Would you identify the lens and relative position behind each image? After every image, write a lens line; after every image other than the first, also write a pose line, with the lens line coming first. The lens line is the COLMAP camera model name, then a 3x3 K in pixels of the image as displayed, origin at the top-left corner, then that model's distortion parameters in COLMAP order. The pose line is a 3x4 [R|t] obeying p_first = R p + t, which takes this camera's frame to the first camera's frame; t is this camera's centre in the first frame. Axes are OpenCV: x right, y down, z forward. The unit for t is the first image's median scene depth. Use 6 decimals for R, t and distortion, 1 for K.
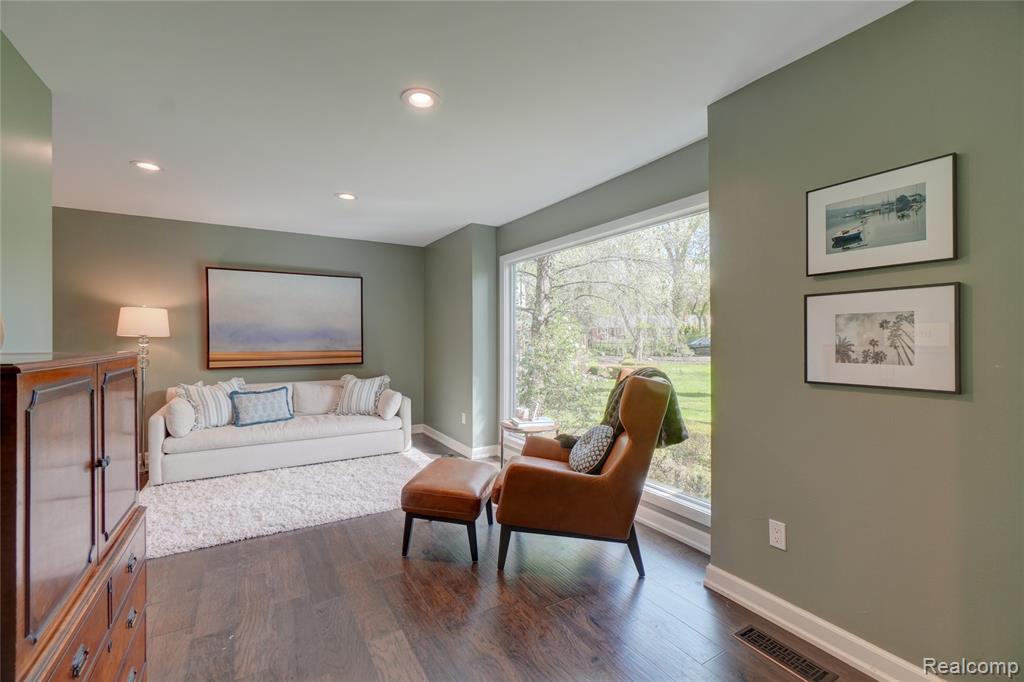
lens RADIAL K [[444.2, 0, 514.7], [0, 444.2, 334.9], [0, 0, 1]] dist [-0.003460, 0.001058]
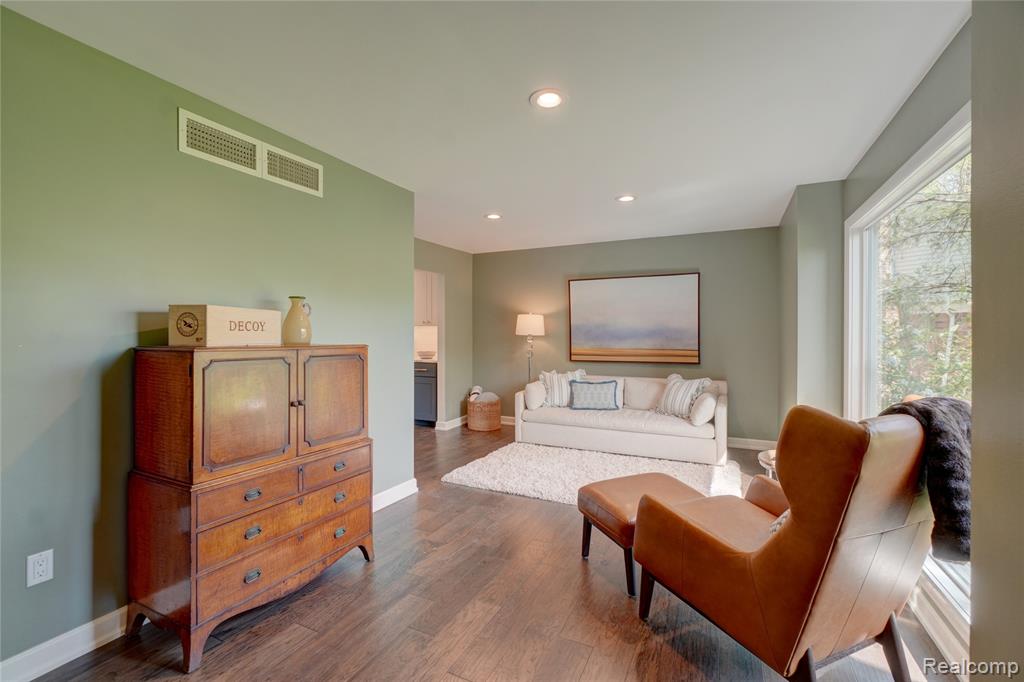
lens RADIAL K [[444.2, 0, 509.4], [0, 444.2, 337.8], [0, 0, 1]] dist [-0.003460, 0.001058]
pose [[0.545695, 0.006138, -0.837961, 0.281890], [0.004149, 0.999941, 0.010026, -0.002052], [0.837973, -0.008948, 0.545638, 0.180736]]
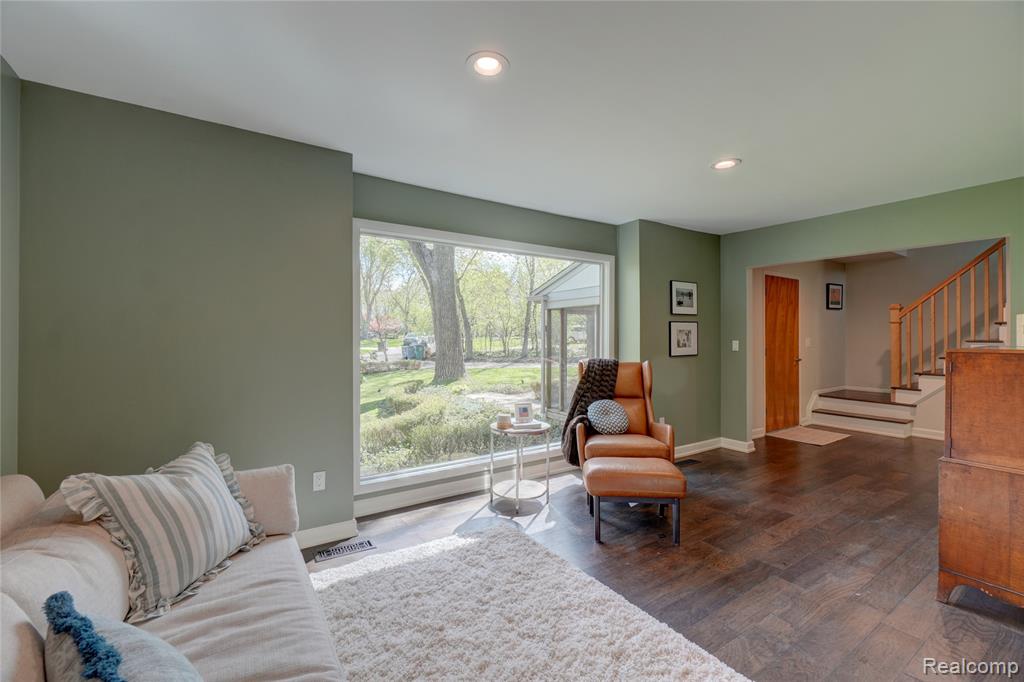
lens RADIAL K [[444.2, 0, 515.8], [0, 444.2, 341.1], [0, 0, 1]] dist [-0.003460, 0.001058]
pose [[-0.053928, -0.007045, 0.998520, -0.734517], [-0.002330, 0.999973, 0.006929, 0.001848], [-0.998542, -0.001953, -0.053943, 0.823526]]
